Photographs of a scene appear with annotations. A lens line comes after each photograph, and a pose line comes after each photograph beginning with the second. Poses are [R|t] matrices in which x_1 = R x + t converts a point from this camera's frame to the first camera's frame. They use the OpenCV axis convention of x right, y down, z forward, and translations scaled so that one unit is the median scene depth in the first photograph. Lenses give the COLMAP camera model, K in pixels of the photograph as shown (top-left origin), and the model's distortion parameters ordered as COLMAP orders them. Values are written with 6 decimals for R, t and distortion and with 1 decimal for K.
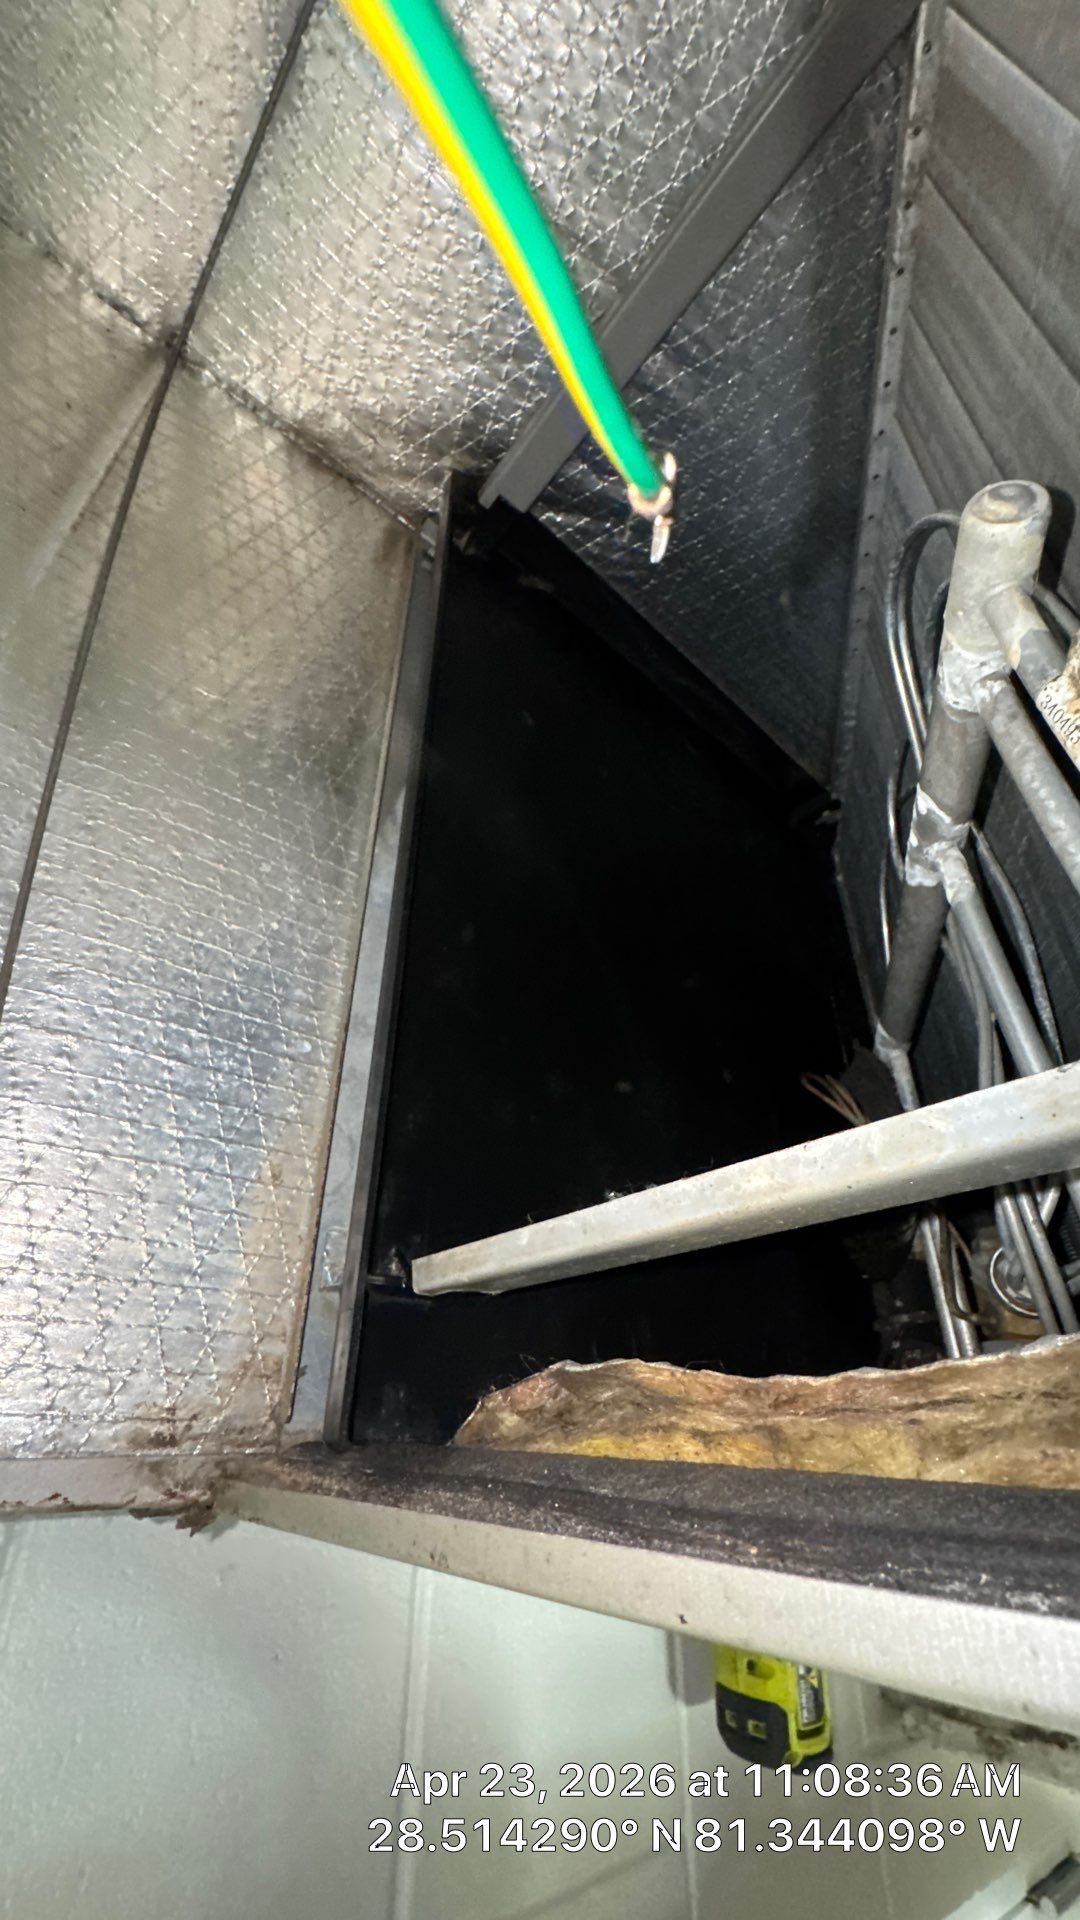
lens RADIAL K [[768.7, 0, 539.0], [0, 768.7, 960.3], [0, 0, 1]] dist [0.001531, 0.000236]
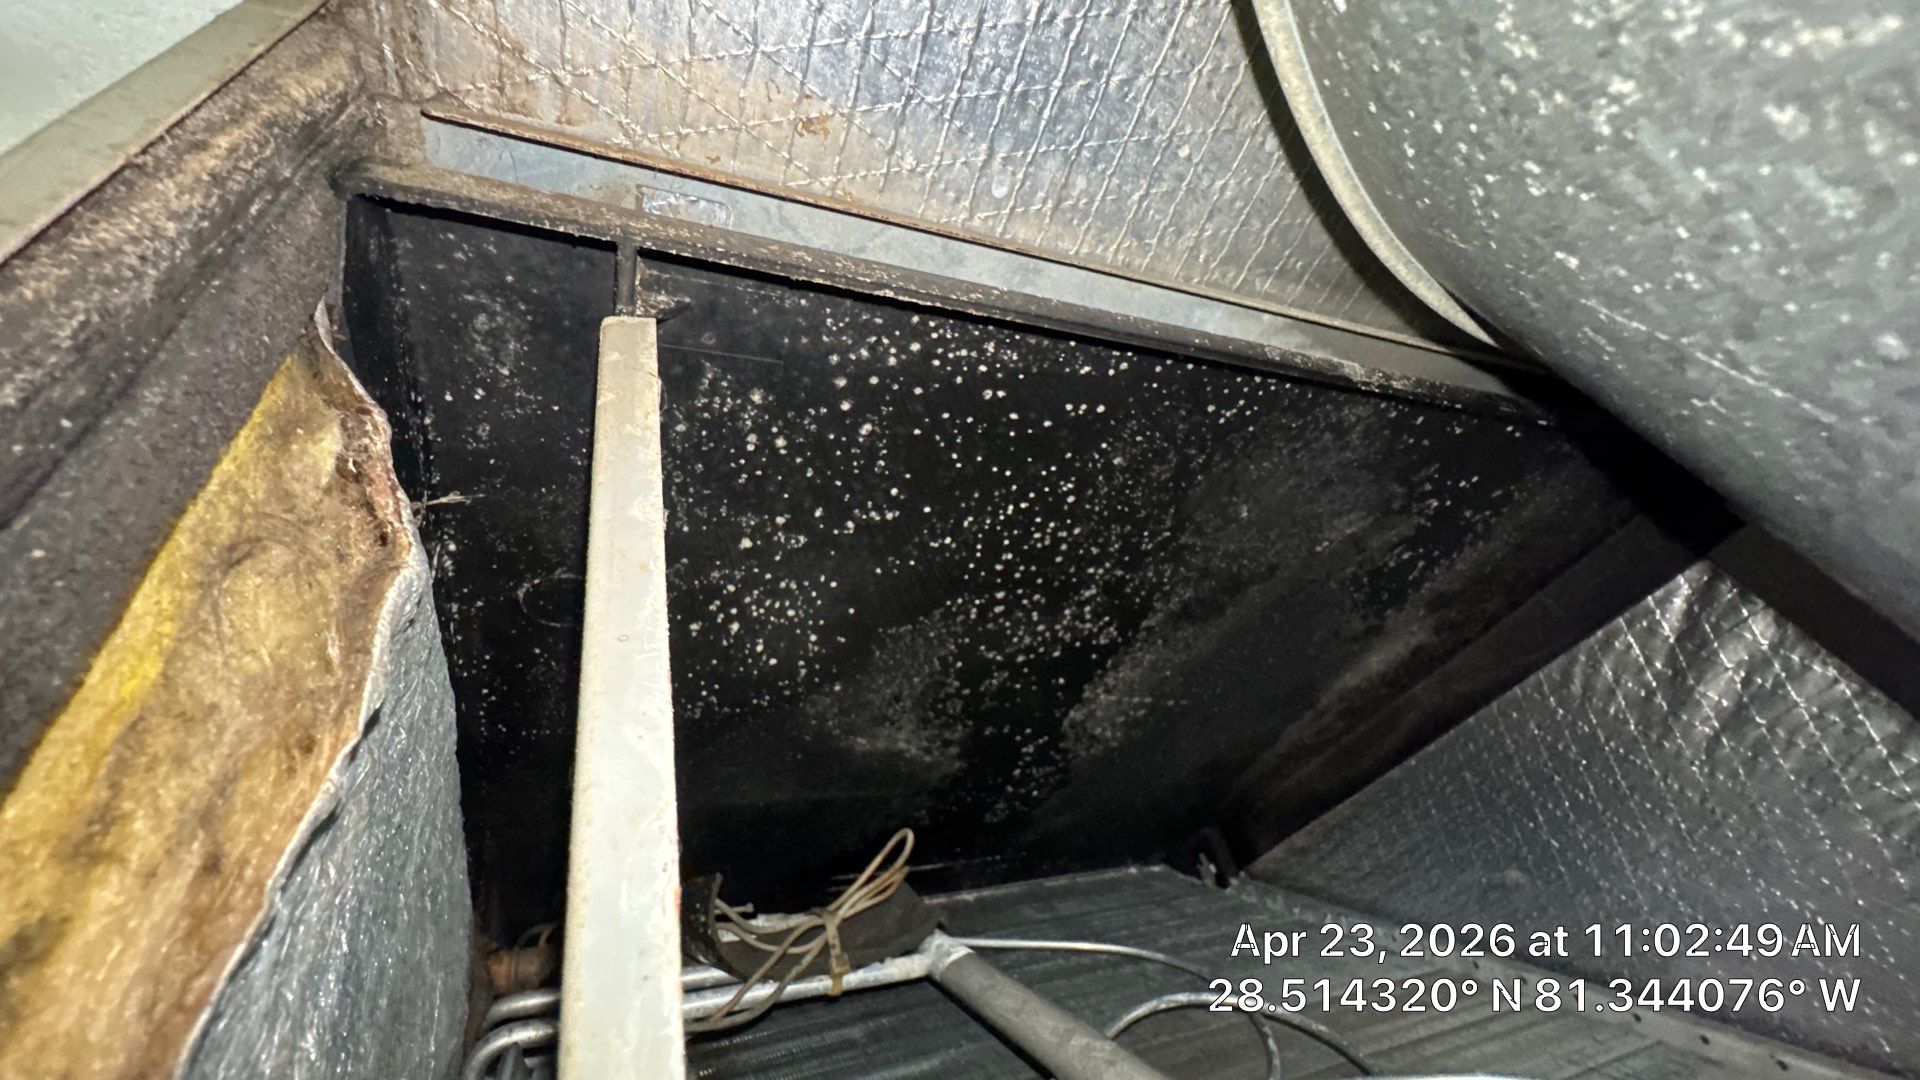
lens RADIAL K [[768.7, 0, 959.8], [0, 768.7, 544.3], [0, 0, 1]] dist [0.001531, 0.000236]
pose [[-0.075197, 0.995601, 0.055885, -0.031573], [-0.990131, -0.081196, 0.114225, 0.048066], [0.118260, -0.046745, 0.991882, 0.334708]]
